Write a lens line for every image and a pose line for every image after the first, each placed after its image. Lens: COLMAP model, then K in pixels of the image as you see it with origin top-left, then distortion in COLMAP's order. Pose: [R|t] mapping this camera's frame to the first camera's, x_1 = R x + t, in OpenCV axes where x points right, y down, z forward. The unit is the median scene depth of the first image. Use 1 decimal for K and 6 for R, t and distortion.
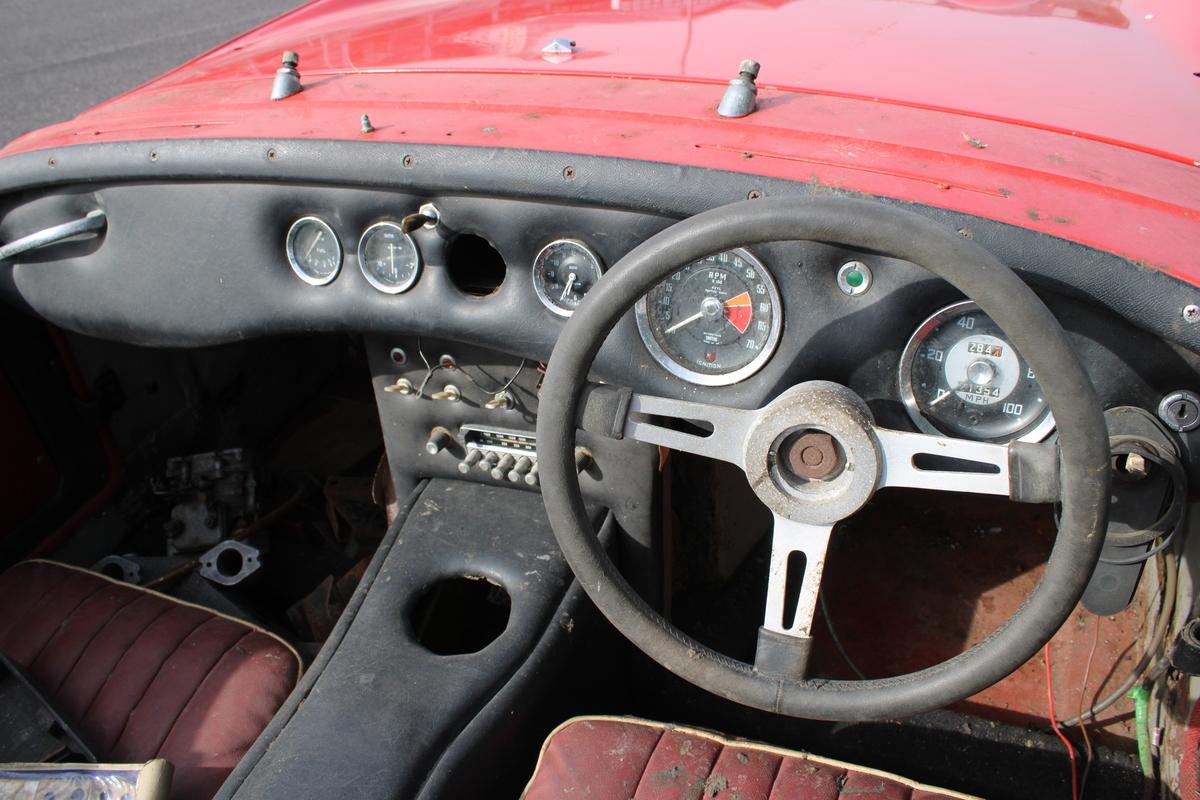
lens RADIAL K [[985.9, 0, 600.0], [0, 985.9, 400.0], [0, 0, 1]] dist [-0.174228, 0.149481]
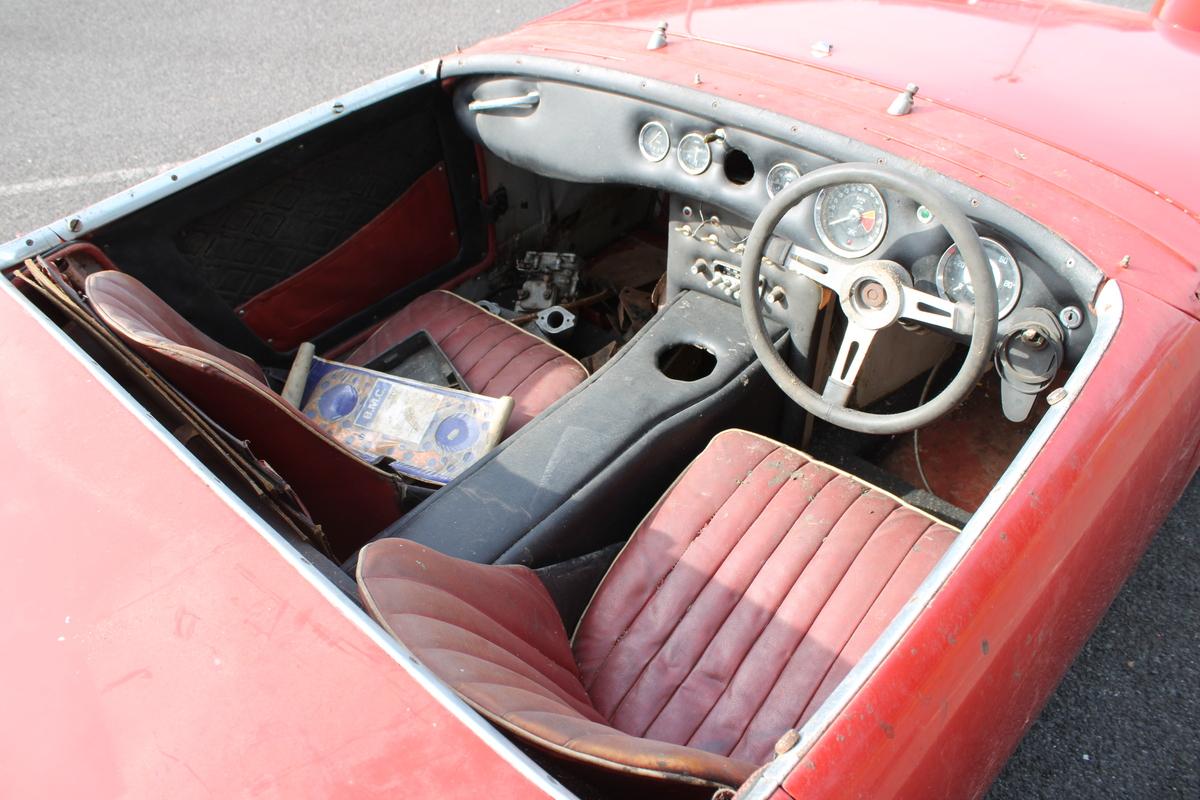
lens RADIAL K [[985.9, 0, 600.0], [0, 985.9, 400.0], [0, 0, 1]] dist [-0.174228, 0.149481]
pose [[0.935355, 0.248888, -0.251327, 0.177211], [-0.222395, 0.966346, 0.129288, 0.094691], [0.275047, -0.065036, 0.959229, -0.766004]]
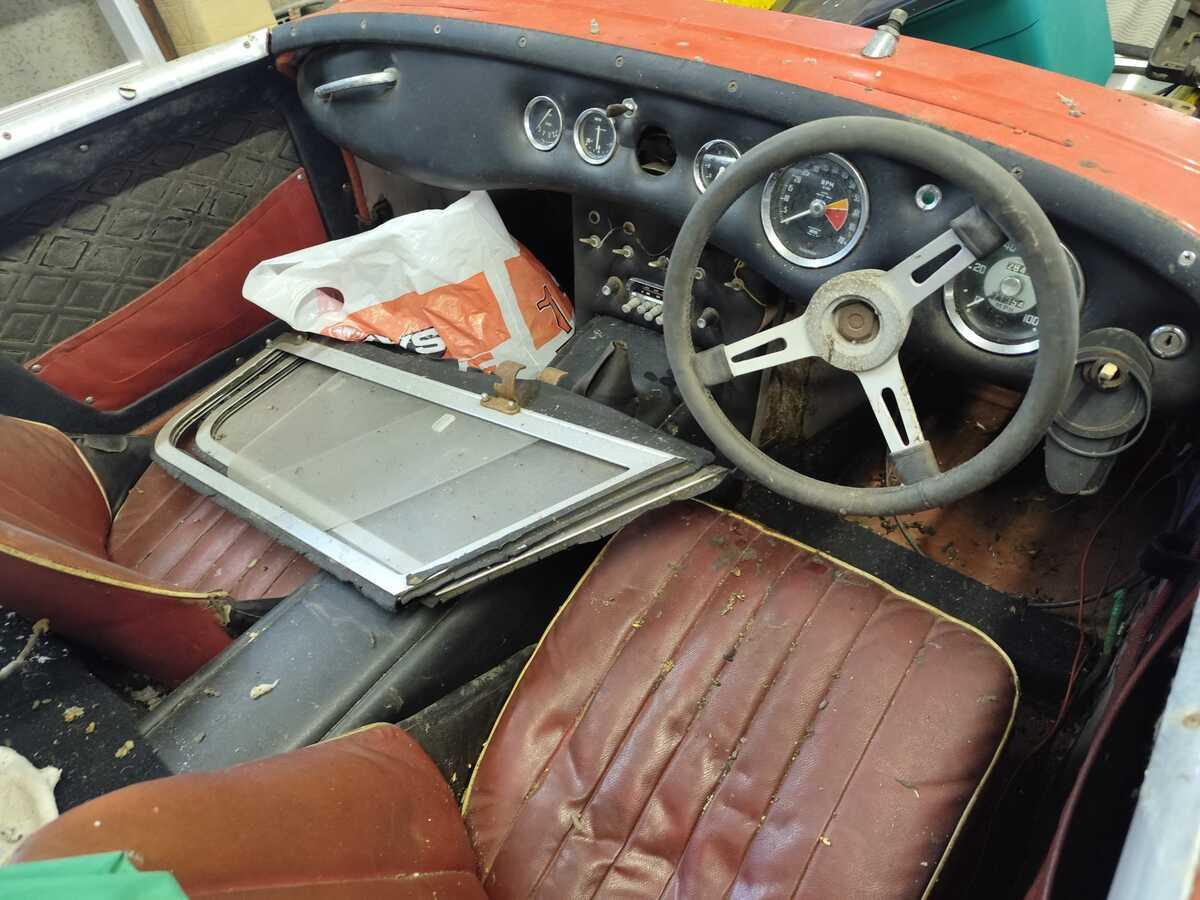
lens RADIAL K [[833.3, 0, 600.0], [0, 833.3, 450.0], [0, 0, 1]] dist [0.003469, 0.000011]
pose [[0.961049, 0.211608, -0.177783, 0.083725], [-0.178264, 0.966176, 0.186348, 0.055357], [0.211202, -0.147397, 0.966265, -0.174416]]
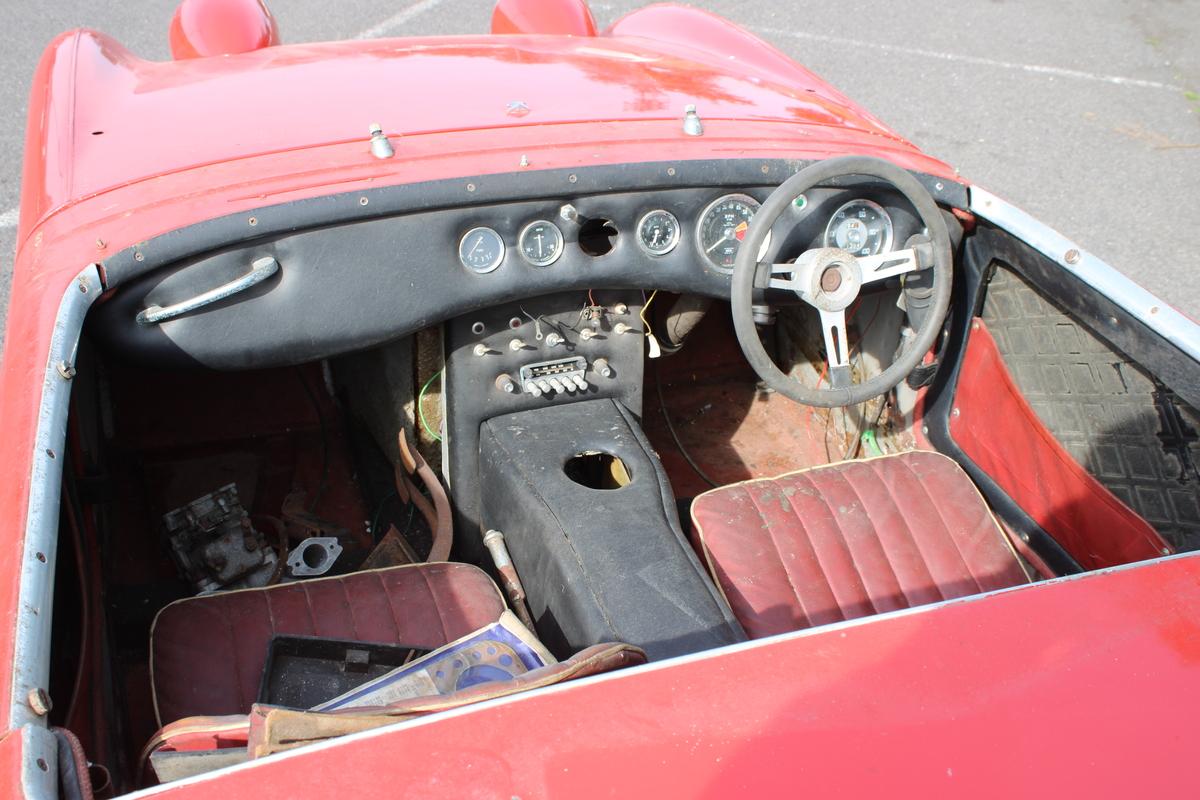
lens RADIAL K [[1279.3, 0, 600.0], [0, 1279.3, 400.0], [0, 0, 1]] dist [-0.149369, 0.000742]
pose [[0.732421, -0.225590, 0.642393, -1.456839], [0.288374, 0.957489, 0.007455, 0.103968], [-0.616766, 0.179789, 0.766339, -0.569632]]
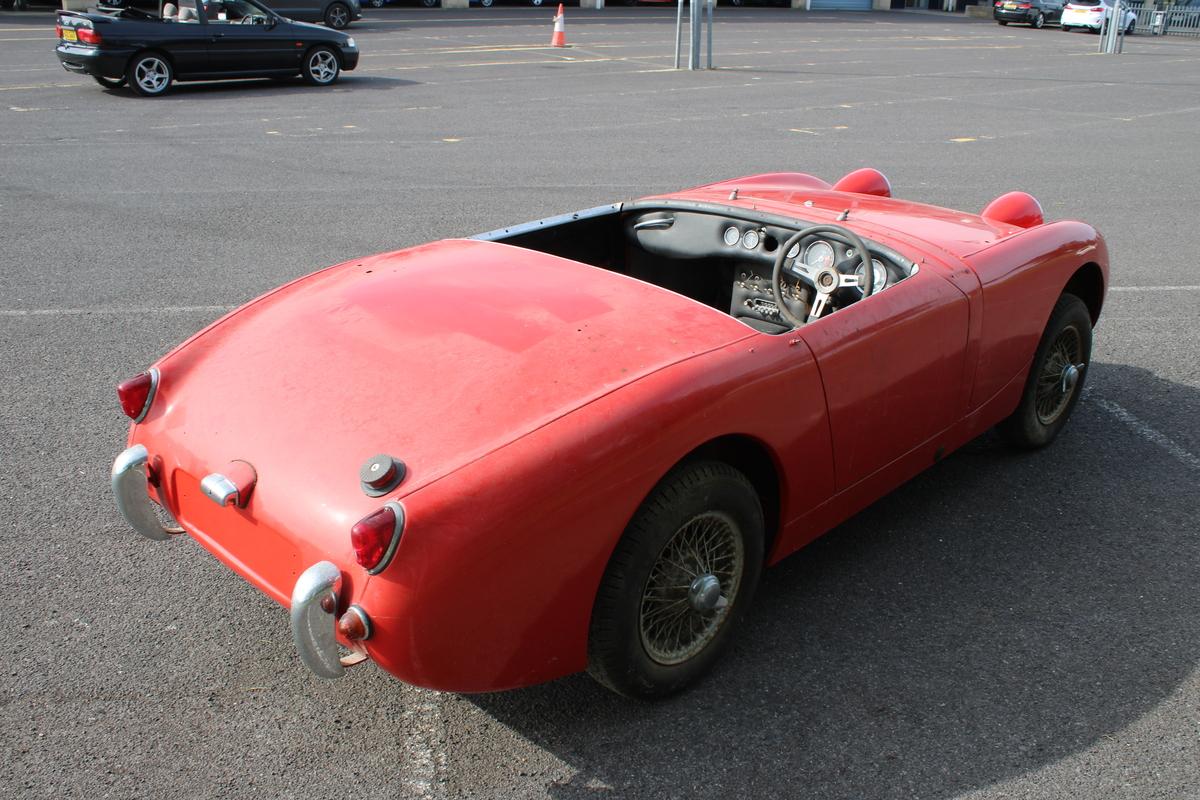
lens RADIAL K [[1075.7, 0, 600.0], [0, 1075.7, 400.0], [0, 0, 1]] dist [-0.155874, 0.000294]
pose [[0.925597, 0.233649, -0.297790, 0.639486], [-0.292600, 0.940760, -0.171335, 1.341164], [0.240117, 0.245721, 0.939130, -2.965039]]
